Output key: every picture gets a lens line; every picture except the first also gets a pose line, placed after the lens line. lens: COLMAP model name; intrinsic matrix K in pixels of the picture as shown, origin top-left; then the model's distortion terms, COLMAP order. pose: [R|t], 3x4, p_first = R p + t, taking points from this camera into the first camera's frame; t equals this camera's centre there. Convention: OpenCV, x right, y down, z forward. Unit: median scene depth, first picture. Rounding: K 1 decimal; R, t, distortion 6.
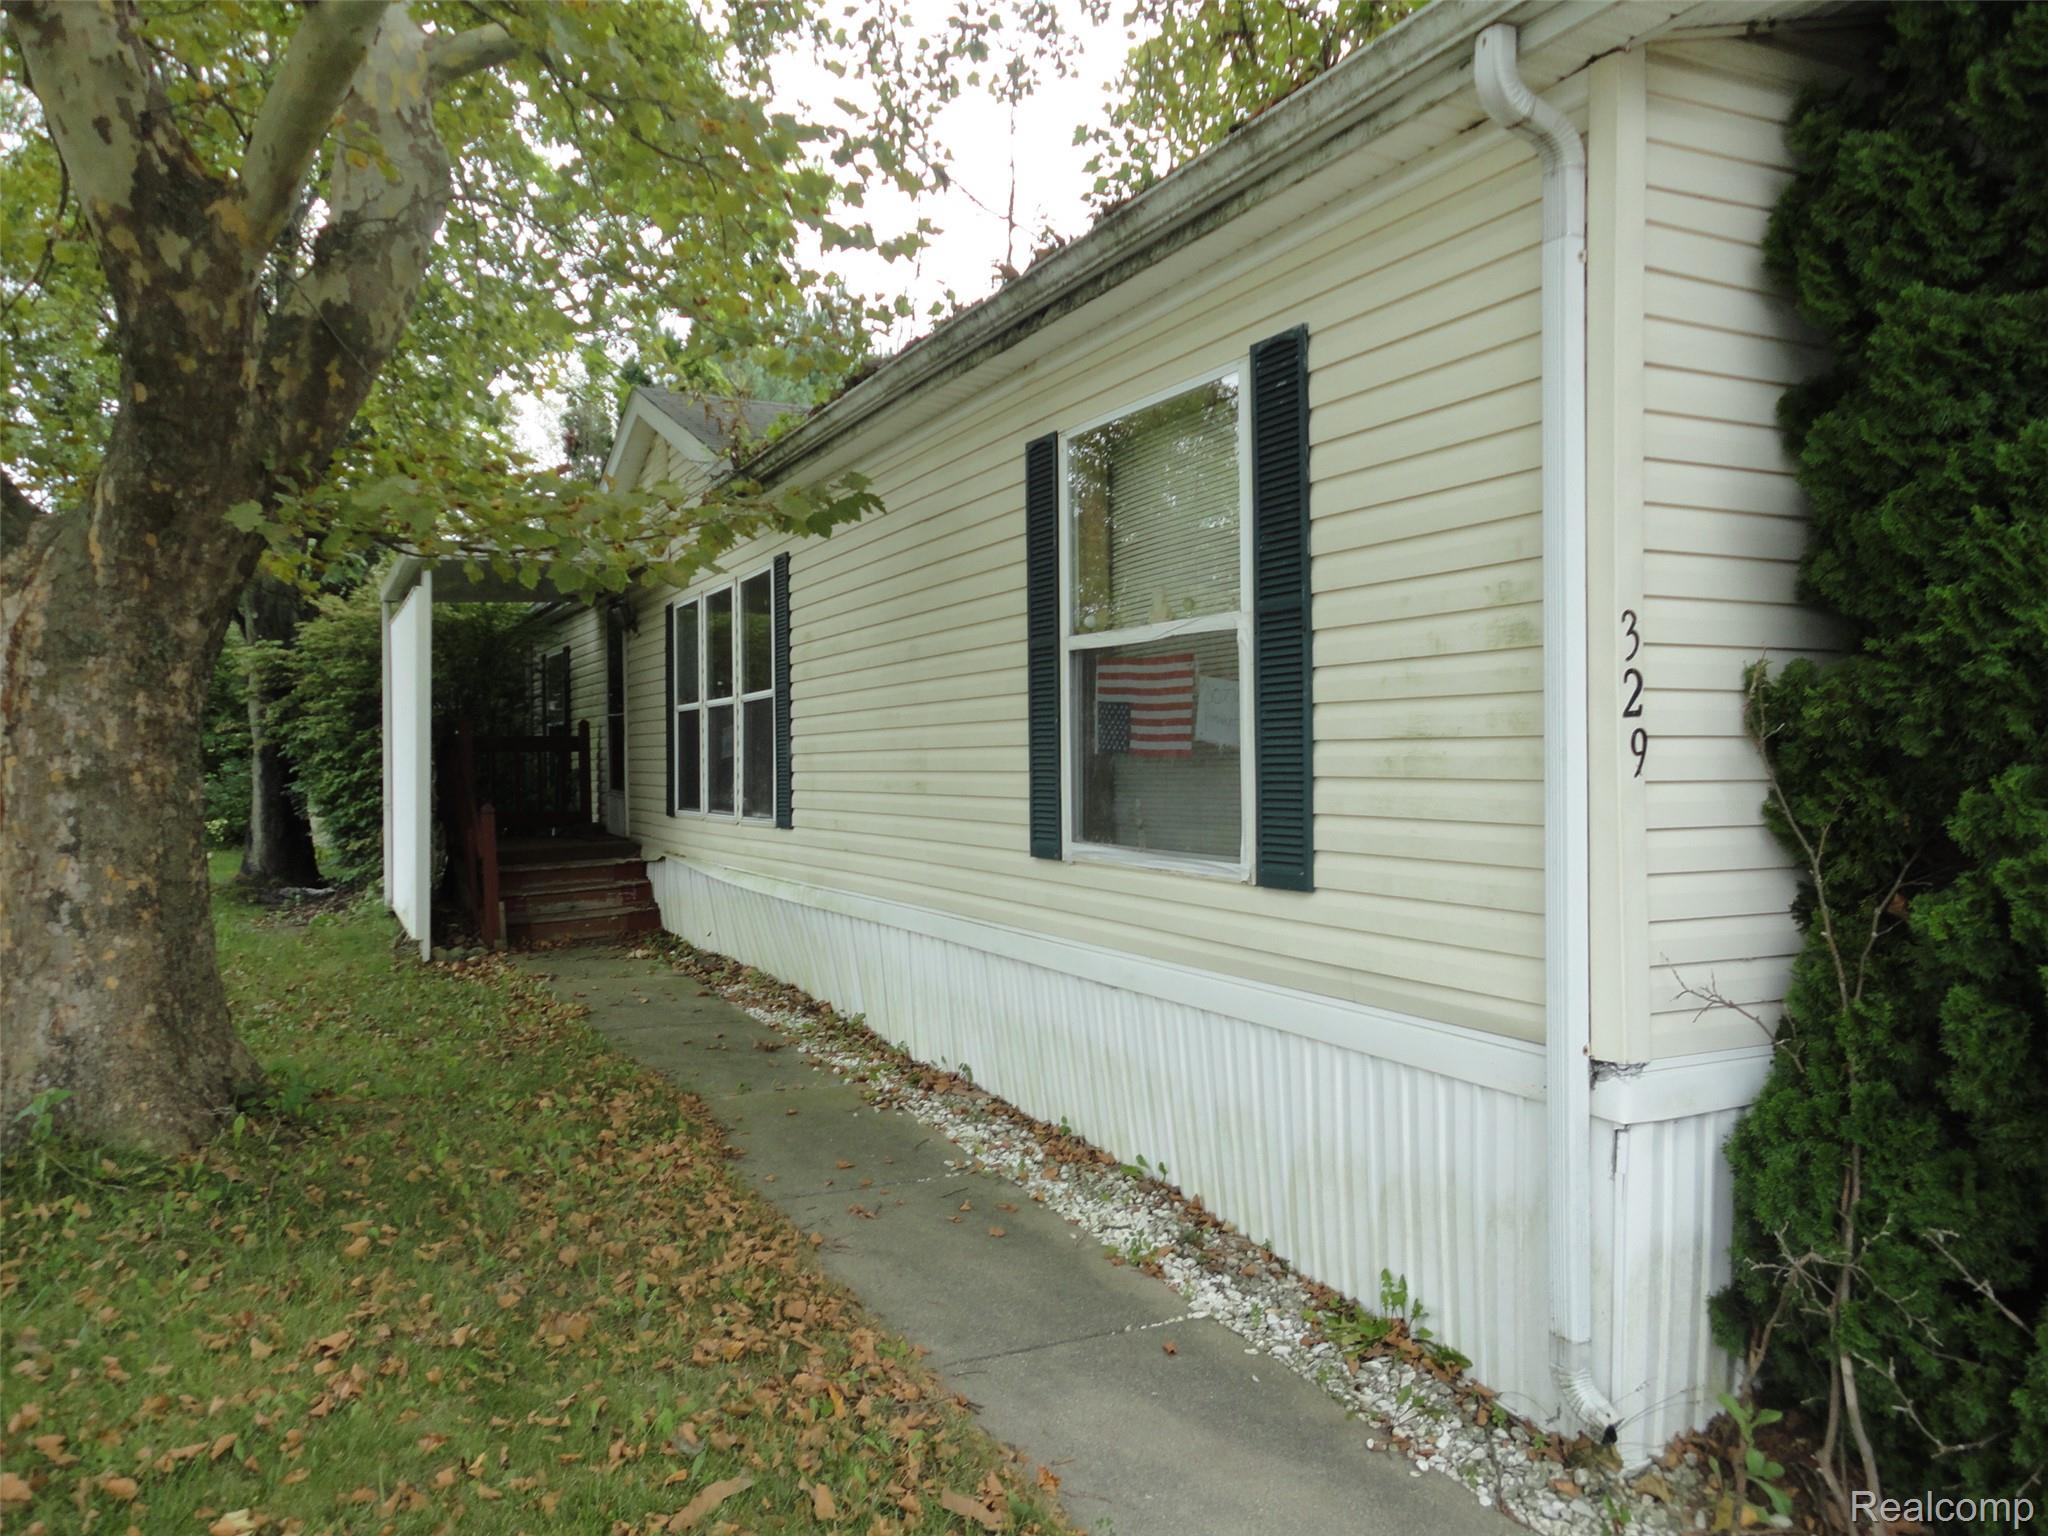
lens RADIAL K [[1503.7, 0, 1017.8], [0, 1503.7, 762.4], [0, 0, 1]] dist [0.001199, 0.003104]
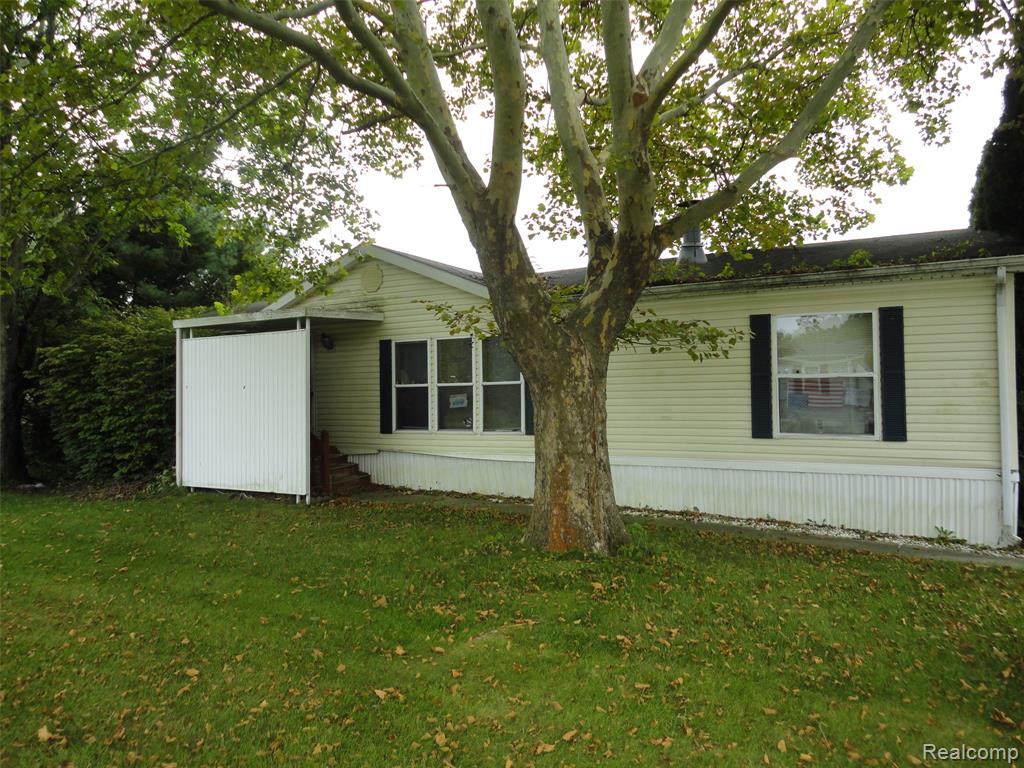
lens RADIAL K [[751.9, 0, 508.9], [0, 751.9, 381.2], [0, 0, 1]] dist [0.001199, 0.003104]
pose [[0.818831, 0.002209, 0.574031, -1.808415], [0.008248, 0.999844, -0.015614, -0.054502], [-0.573976, 0.017520, 0.818685, -0.079629]]
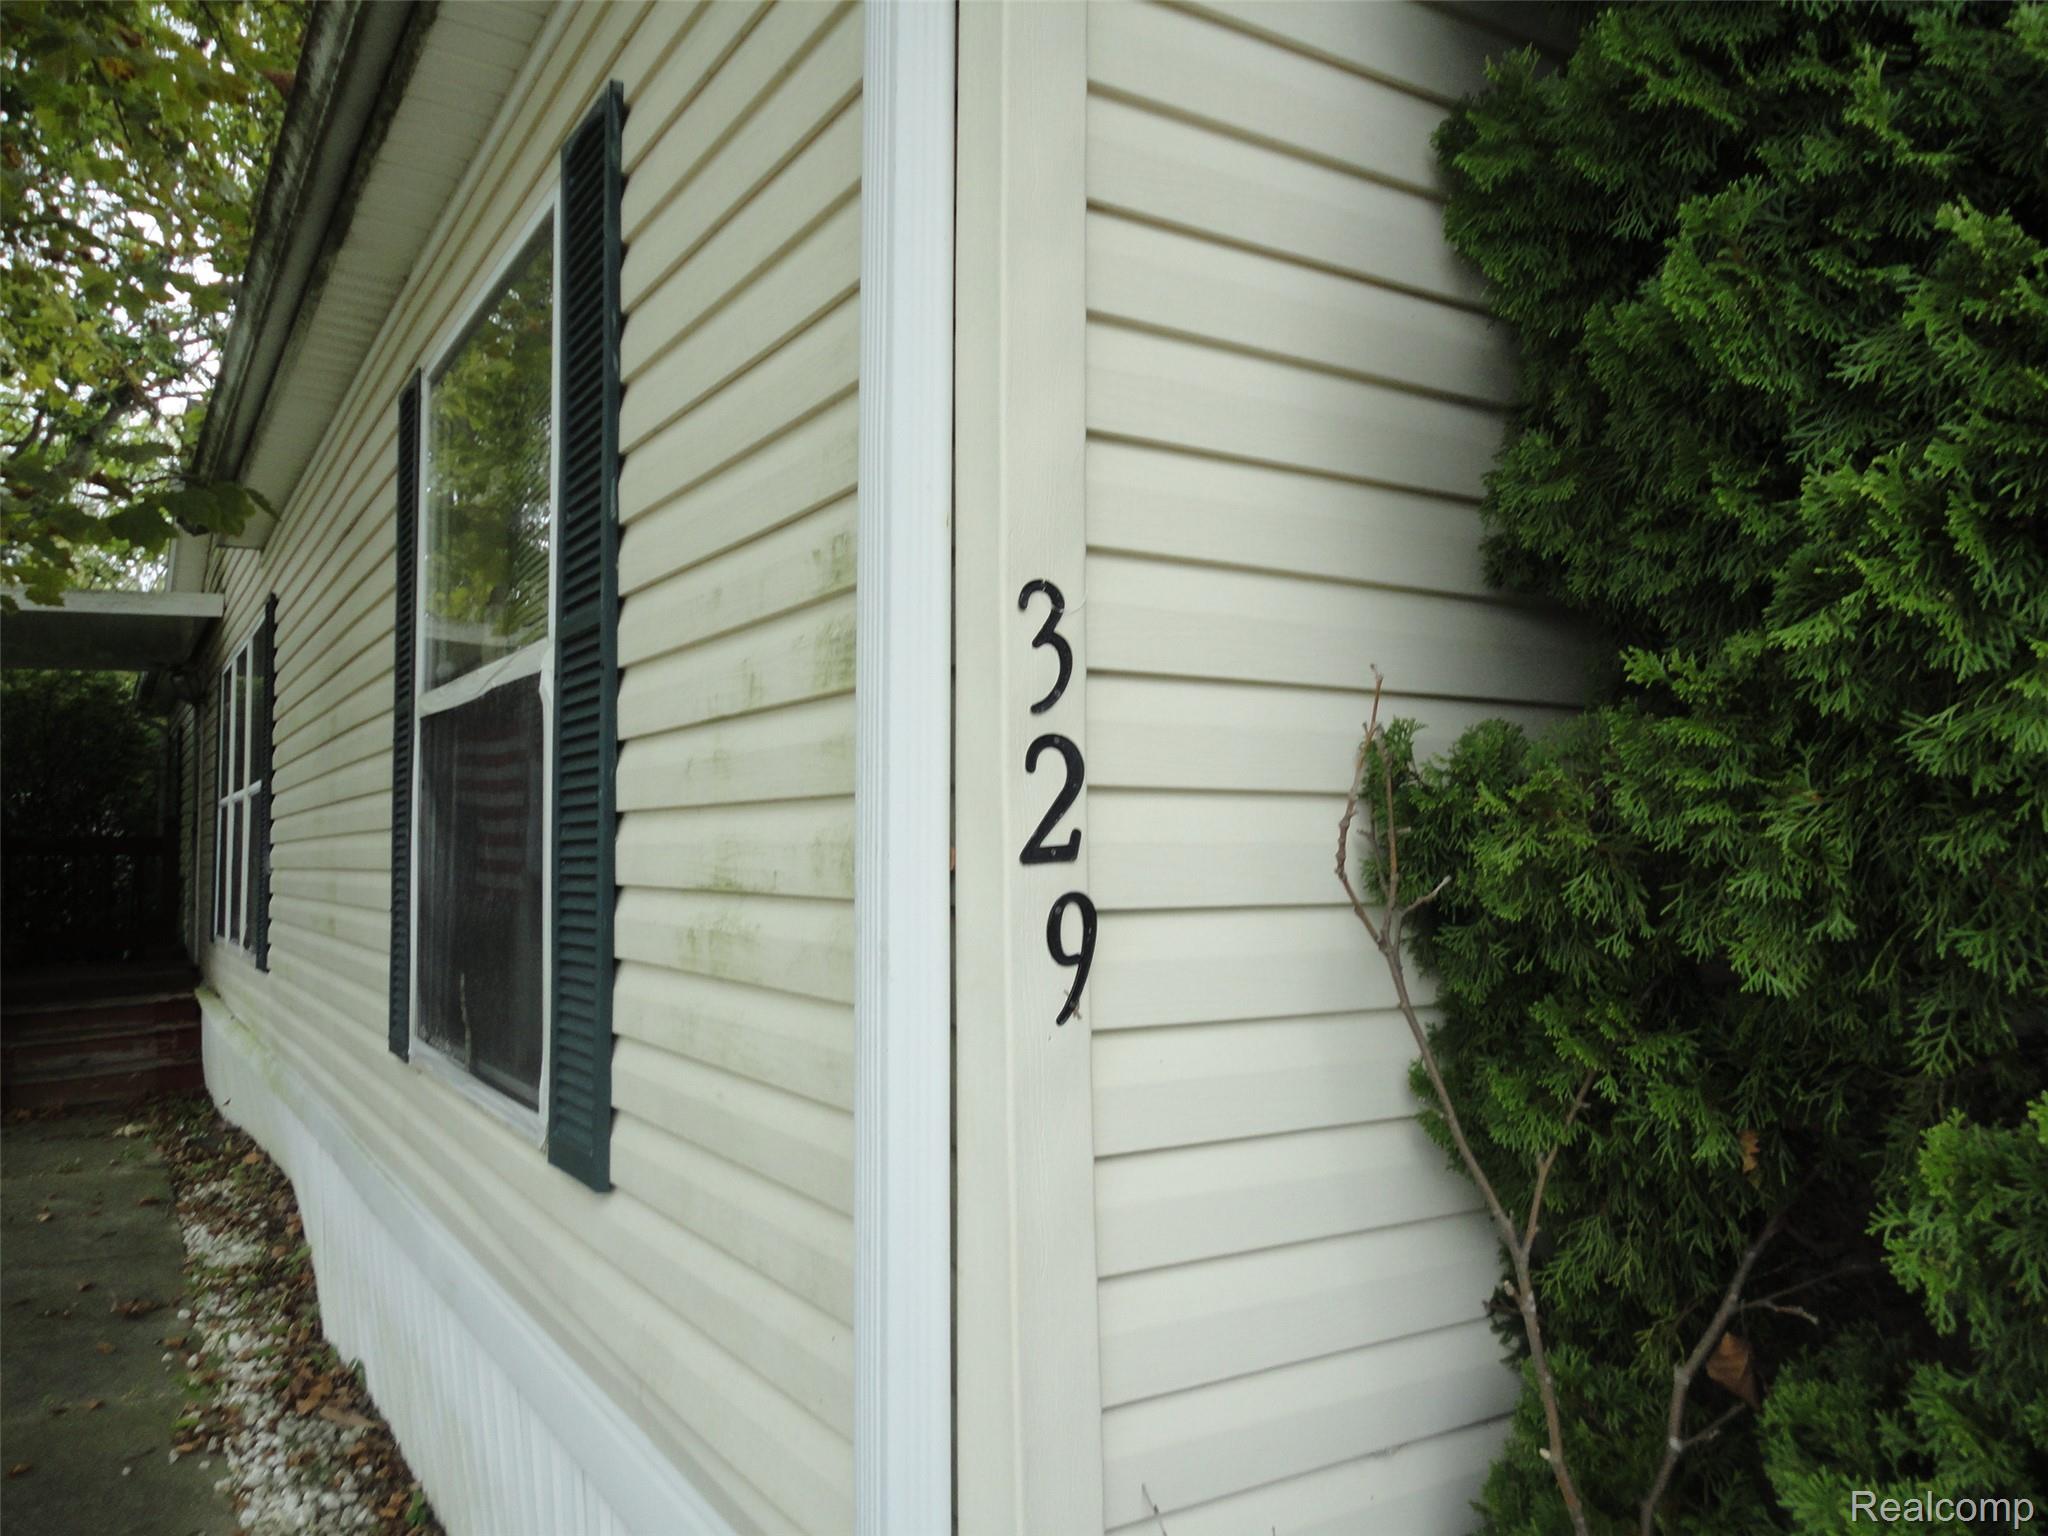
lens RADIAL K [[1511.1, 0, 1024.0], [0, 1511.1, 768.0], [0, 0, 1]] dist [0.012711, 0.006060]
pose [[0.993916, 0.010508, 0.109641, 0.258348], [-0.003900, 0.998172, -0.060309, -0.022244], [-0.110074, 0.059514, 0.992140, 0.447746]]
